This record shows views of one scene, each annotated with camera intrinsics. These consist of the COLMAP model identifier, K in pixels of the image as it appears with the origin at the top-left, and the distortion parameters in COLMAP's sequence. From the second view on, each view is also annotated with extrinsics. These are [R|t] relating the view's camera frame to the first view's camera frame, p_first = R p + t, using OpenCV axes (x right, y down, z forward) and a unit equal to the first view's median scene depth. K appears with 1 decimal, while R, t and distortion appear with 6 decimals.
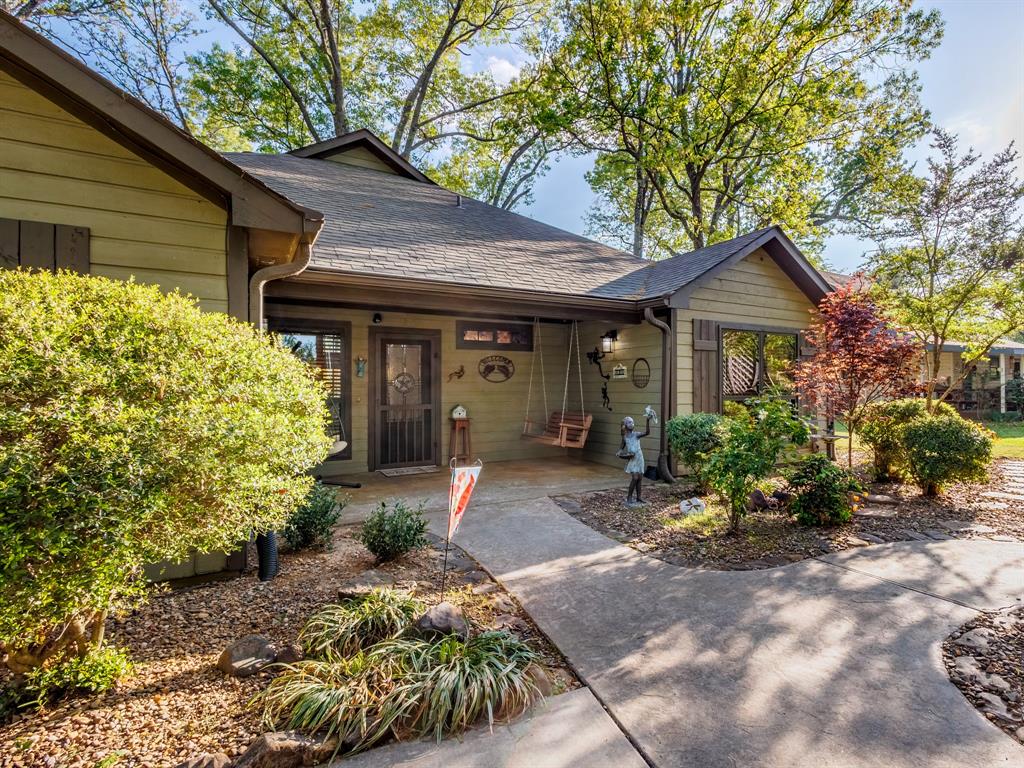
lens RADIAL K [[532.0, 0, 573.5], [0, 532.0, 381.9], [0, 0, 1]] dist [0.011805, -0.000453]
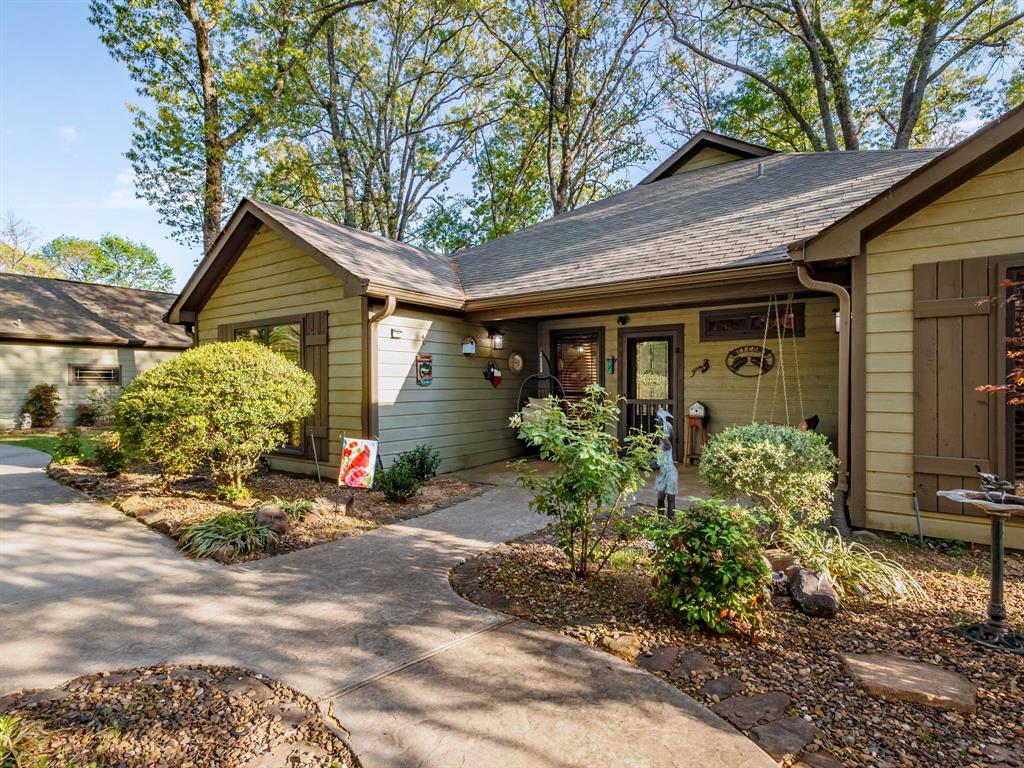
lens RADIAL K [[532.0, 0, 510.8], [0, 532.0, 384.4], [0, 0, 1]] dist [0.011805, -0.000453]
pose [[0.372956, 0.004233, -0.927839, 0.577576], [0.012786, 0.999871, 0.009701, -0.000418], [0.927761, -0.015482, 0.372854, 0.368942]]
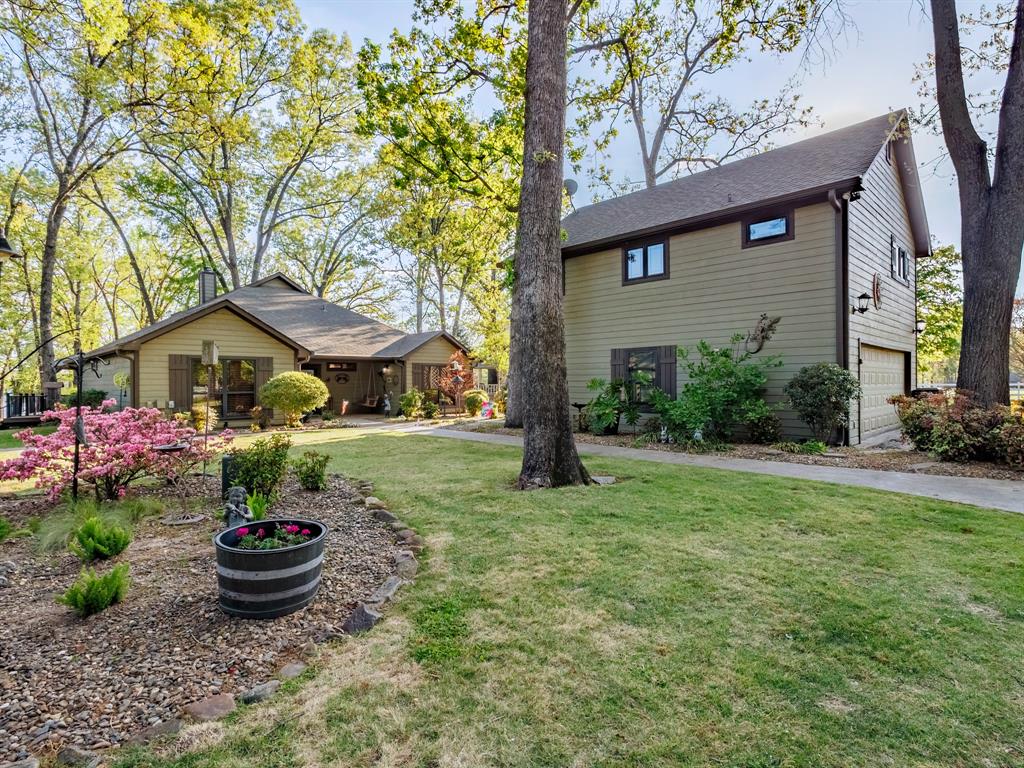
lens RADIAL K [[532.0, 0, 515.6], [0, 532.0, 384.1], [0, 0, 1]] dist [0.011805, -0.000453]
pose [[0.974736, -0.000172, 0.223358, 0.116749], [-0.002734, 0.999916, 0.012702, -0.037759], [-0.223341, -0.012992, 0.974654, -1.997433]]
